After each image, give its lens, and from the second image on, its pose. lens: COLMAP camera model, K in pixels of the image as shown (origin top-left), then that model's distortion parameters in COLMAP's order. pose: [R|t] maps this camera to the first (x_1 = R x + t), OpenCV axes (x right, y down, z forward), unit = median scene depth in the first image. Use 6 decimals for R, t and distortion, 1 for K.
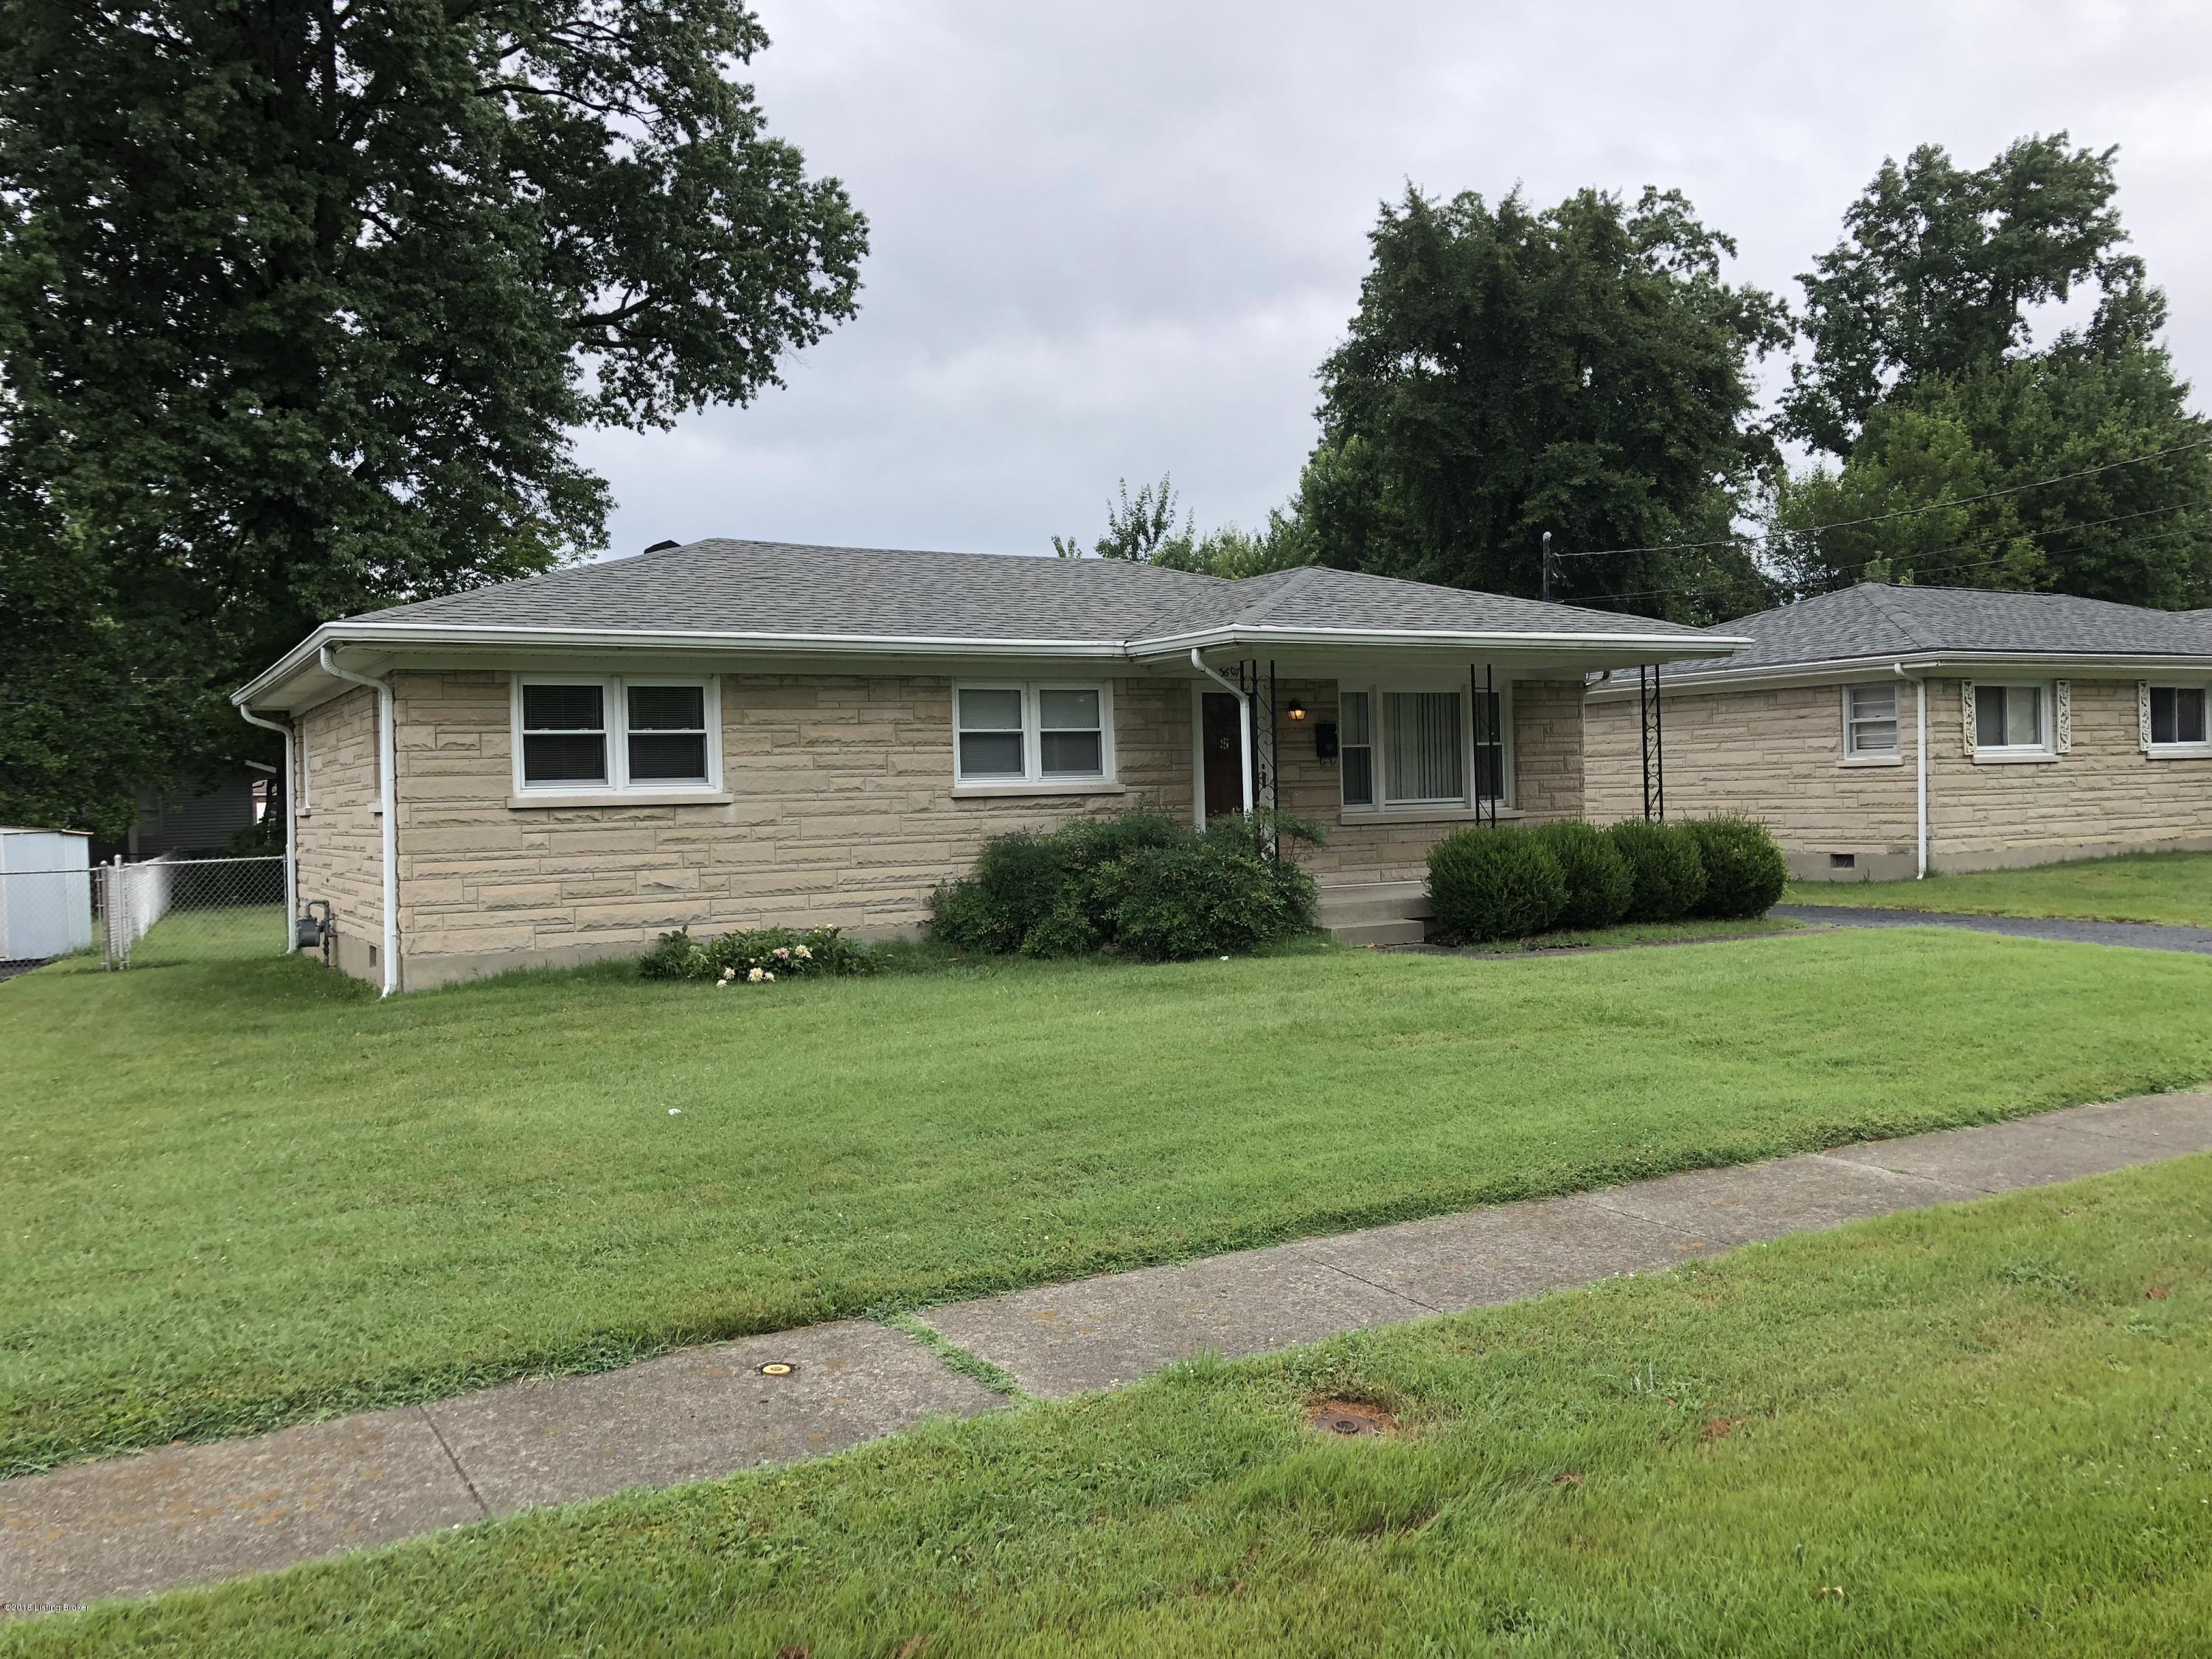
lens RADIAL K [[1777.8, 0, 1106.0], [0, 1777.8, 829.5], [0, 0, 1]] dist [-0.001555, -0.005625]
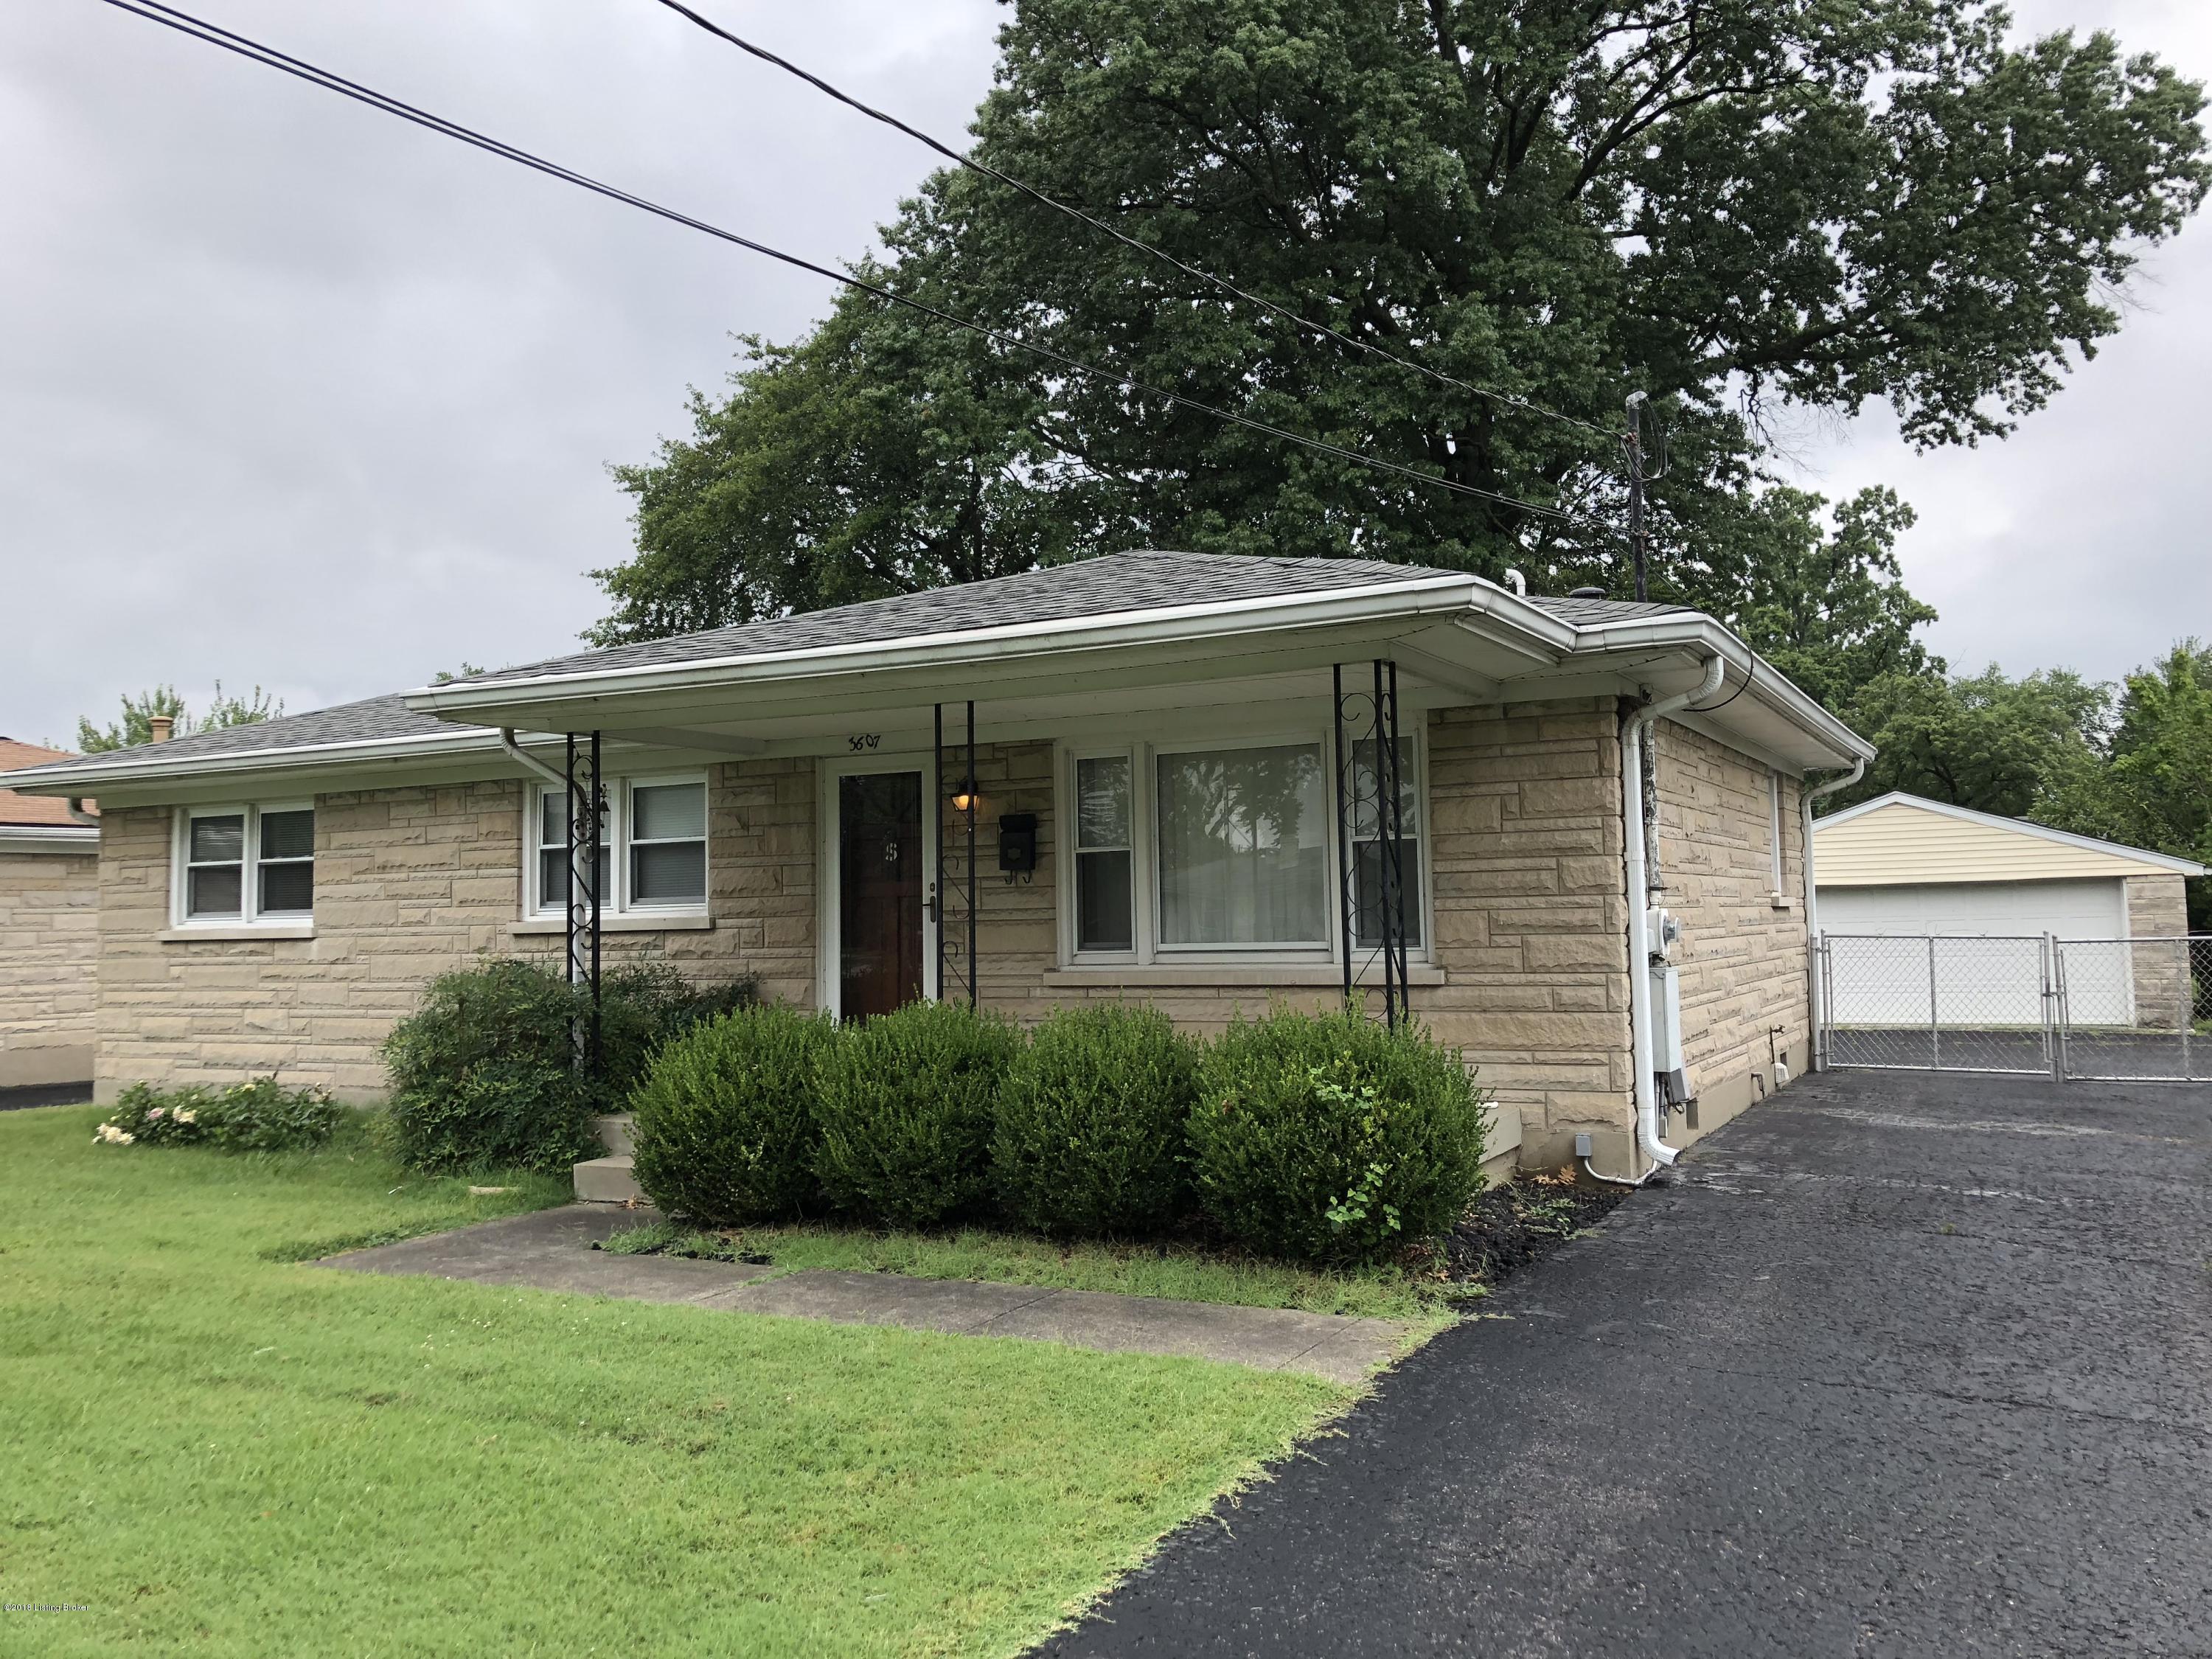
lens RADIAL K [[1809.8, 0, 1114.3], [0, 1809.8, 796.3], [0, 0, 1]] dist [0.010959, 0.005179]
pose [[0.535238, -0.045105, -0.843496, 0.769784], [-0.011657, 0.998084, -0.060769, -0.034630], [0.844621, 0.042358, 0.533687, 0.835325]]
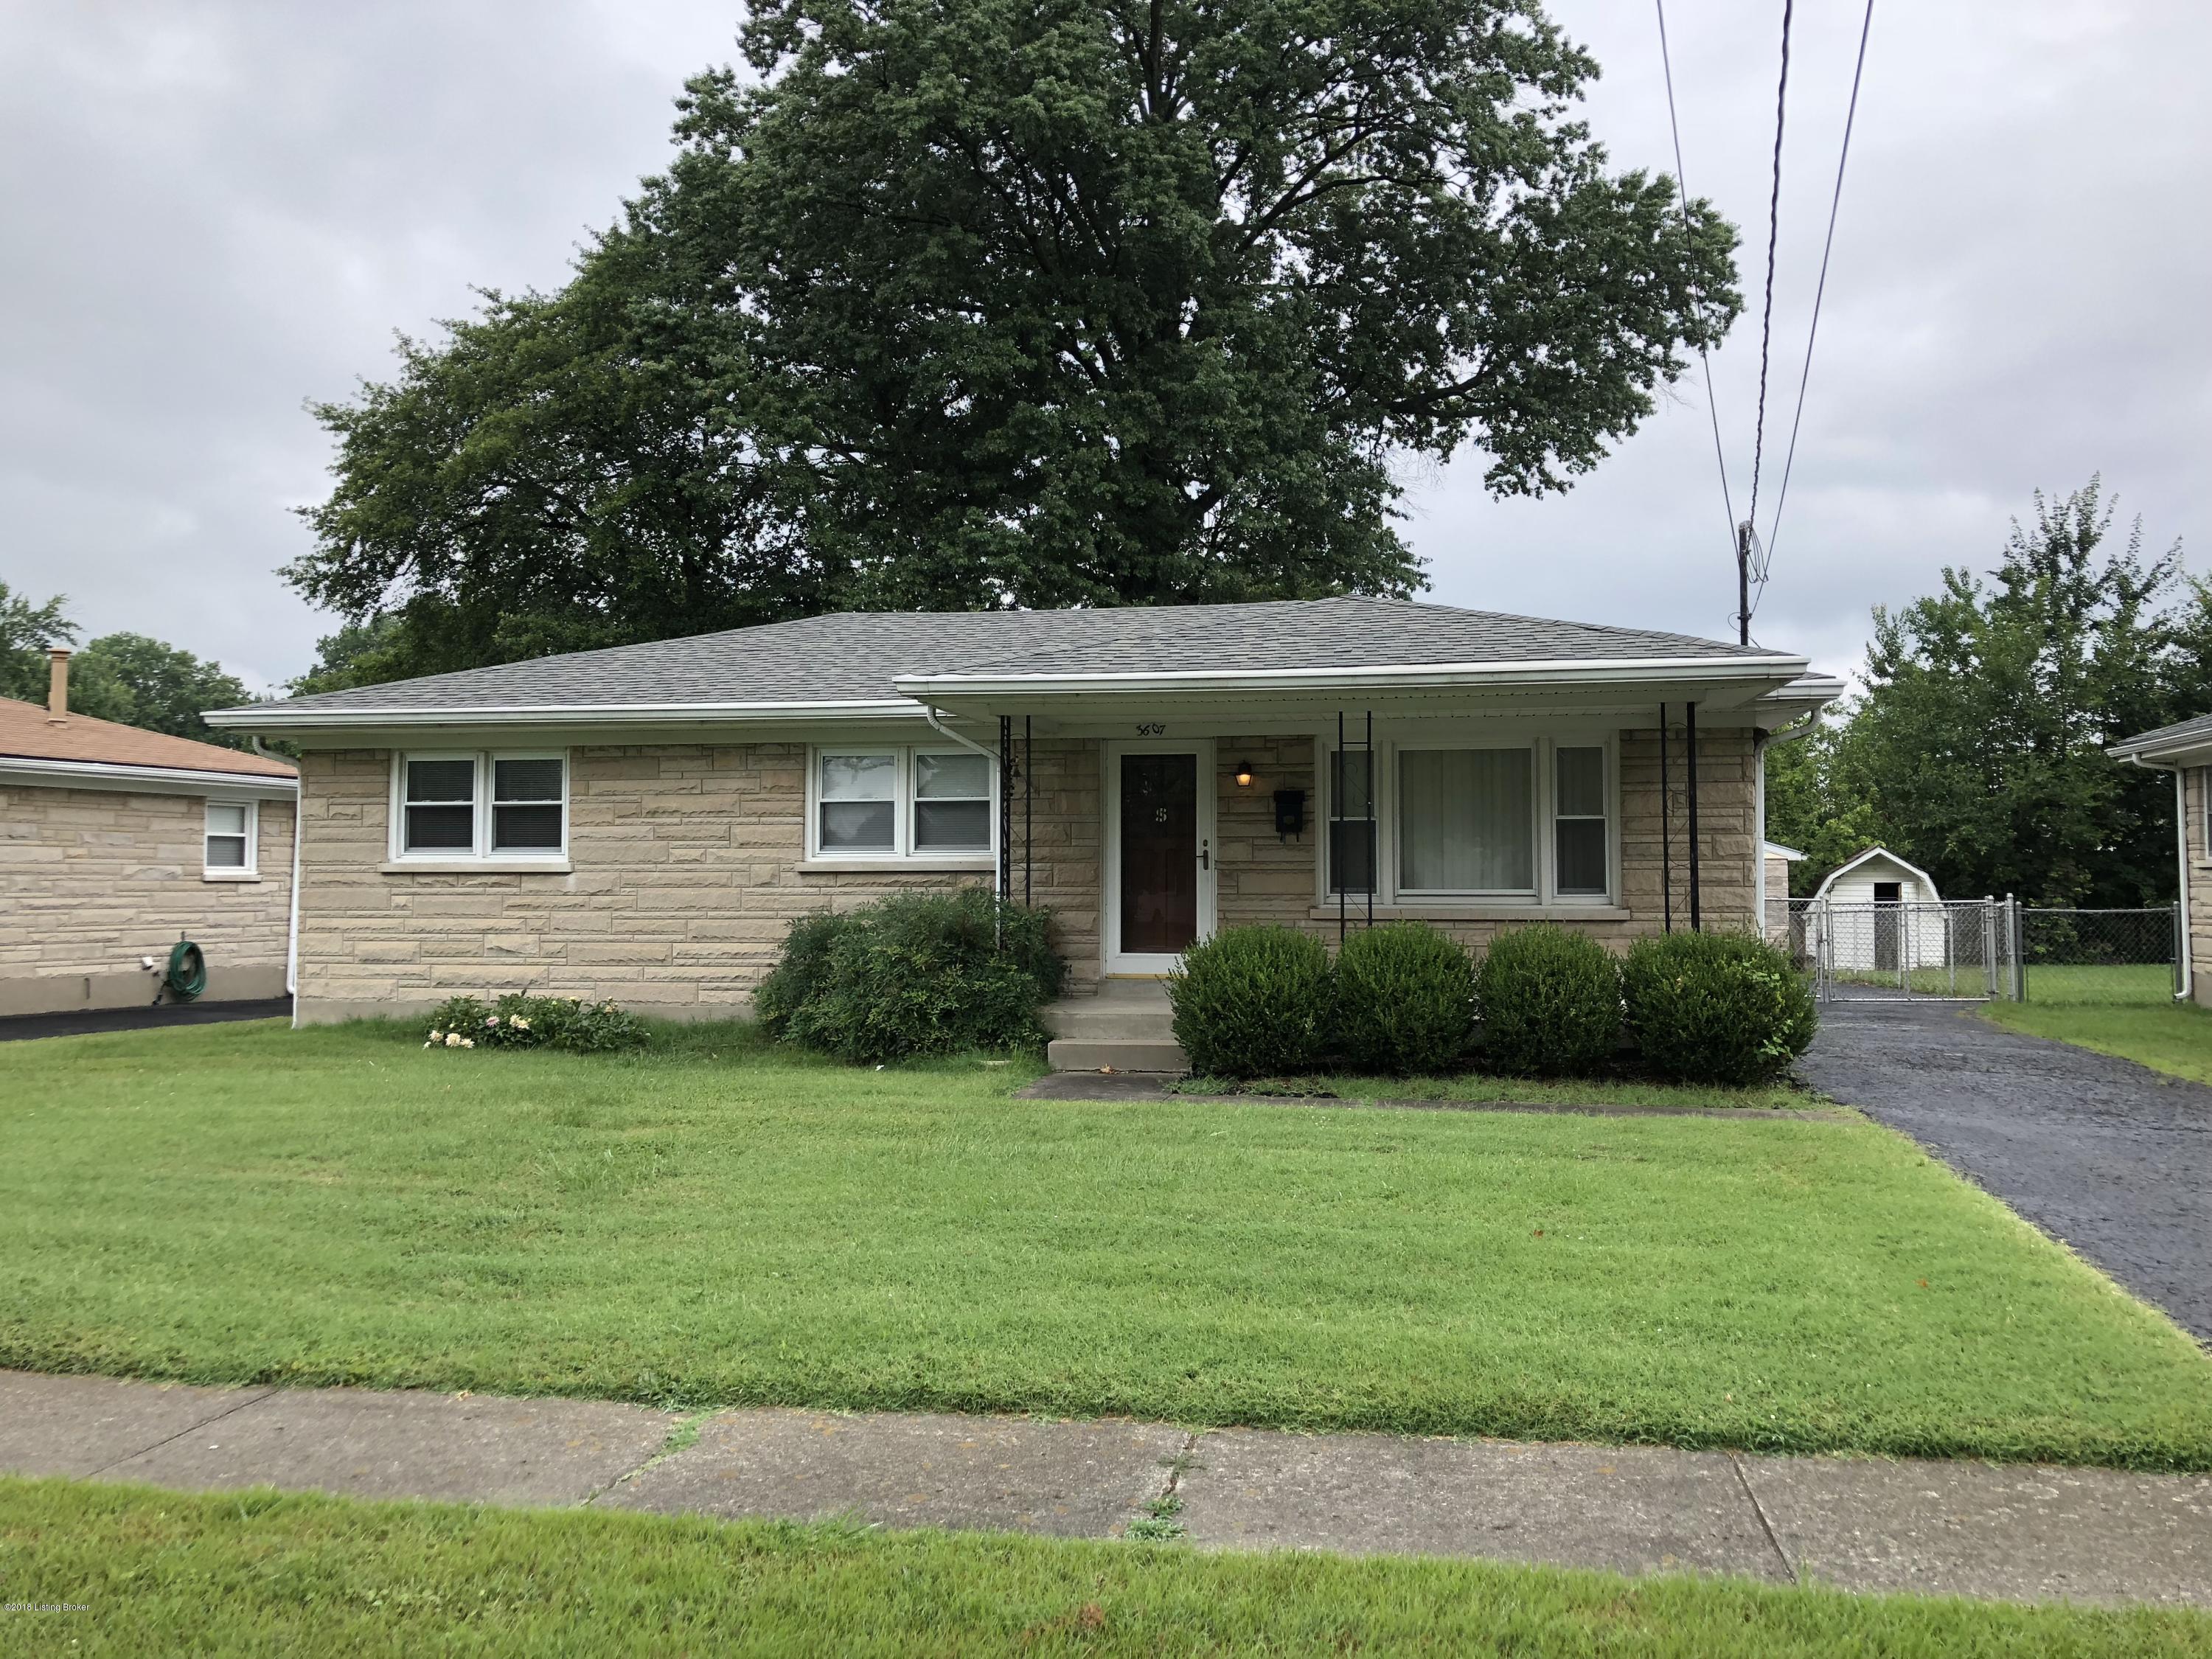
lens RADIAL K [[1801.7, 0, 1104.7], [0, 1801.7, 783.7], [0, 0, 1]] dist [0.071279, -0.217474]
pose [[0.759778, -0.011623, -0.650079, 0.690419], [-0.033590, 0.997803, -0.057099, -0.016190], [0.649315, 0.065219, 0.757718, 0.398851]]
